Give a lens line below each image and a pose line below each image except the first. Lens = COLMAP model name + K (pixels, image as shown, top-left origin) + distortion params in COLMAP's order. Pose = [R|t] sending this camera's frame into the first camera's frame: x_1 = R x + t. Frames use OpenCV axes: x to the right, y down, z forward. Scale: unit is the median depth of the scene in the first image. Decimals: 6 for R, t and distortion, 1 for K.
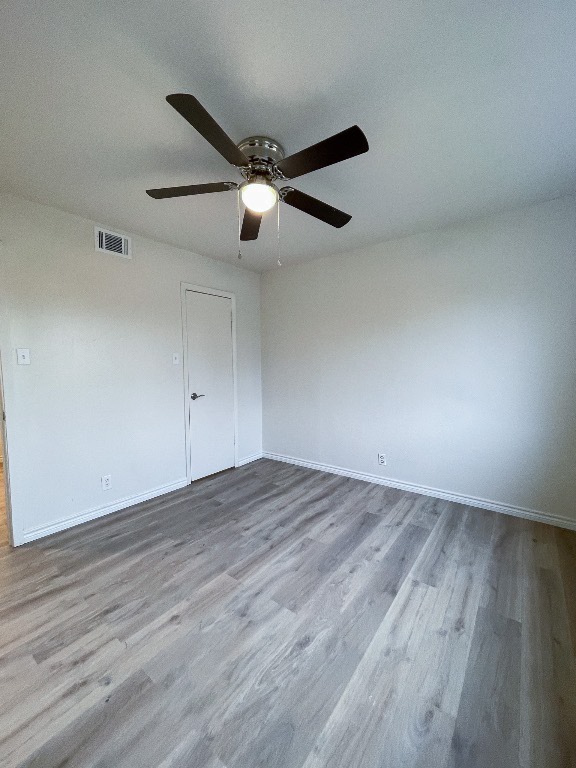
lens RADIAL K [[308.9, 0, 288.5], [0, 308.9, 378.6], [0, 0, 1]] dist [-0.005570, 0.000150]
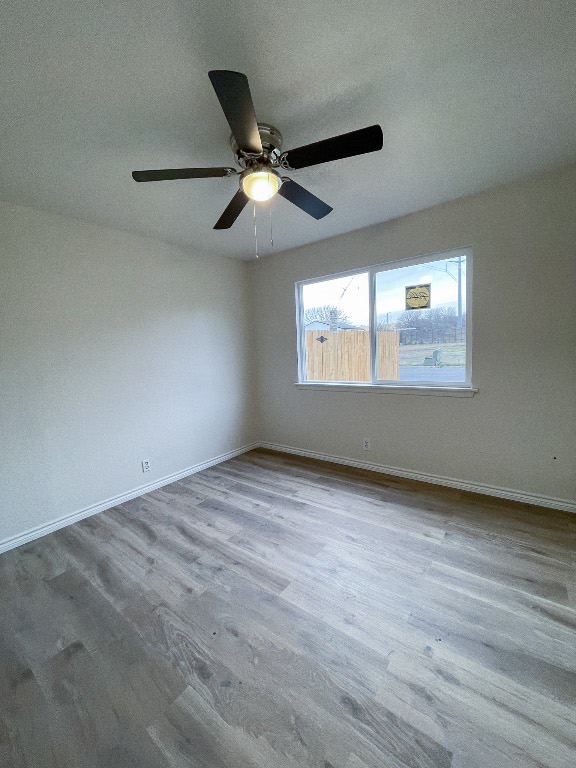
lens RADIAL K [[308.9, 0, 288.8], [0, 308.9, 382.4], [0, 0, 1]] dist [-0.005570, 0.000150]
pose [[0.006341, -0.096459, 0.995317, -0.739618], [0.110602, 0.989298, 0.095171, -0.035776], [-0.993845, 0.109481, 0.016942, 0.645049]]
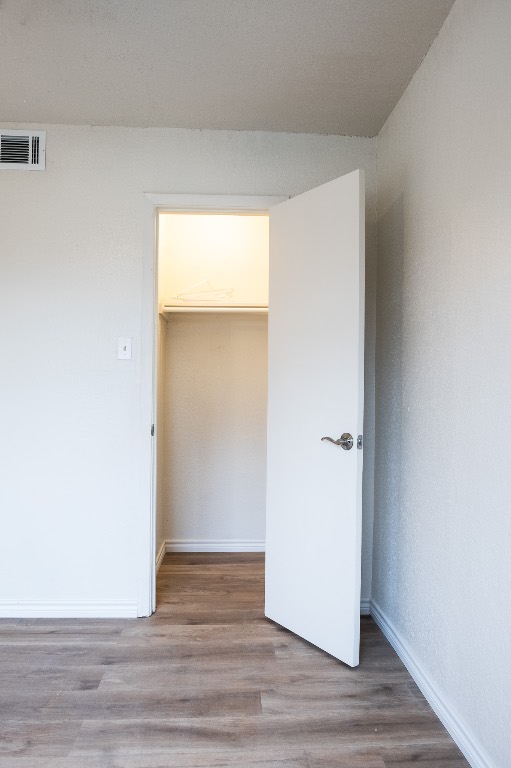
lens RADIAL K [[537.6, 0, 258.4], [0, 537.6, 378.5], [0, 0, 1]] dist [-0.023925, 0.011401]
pose [[0.652221, 0.012562, -0.757924, 0.509915], [-0.056915, 0.997852, -0.032439, -0.001977], [0.755889, 0.064294, 0.651535, 0.729978]]
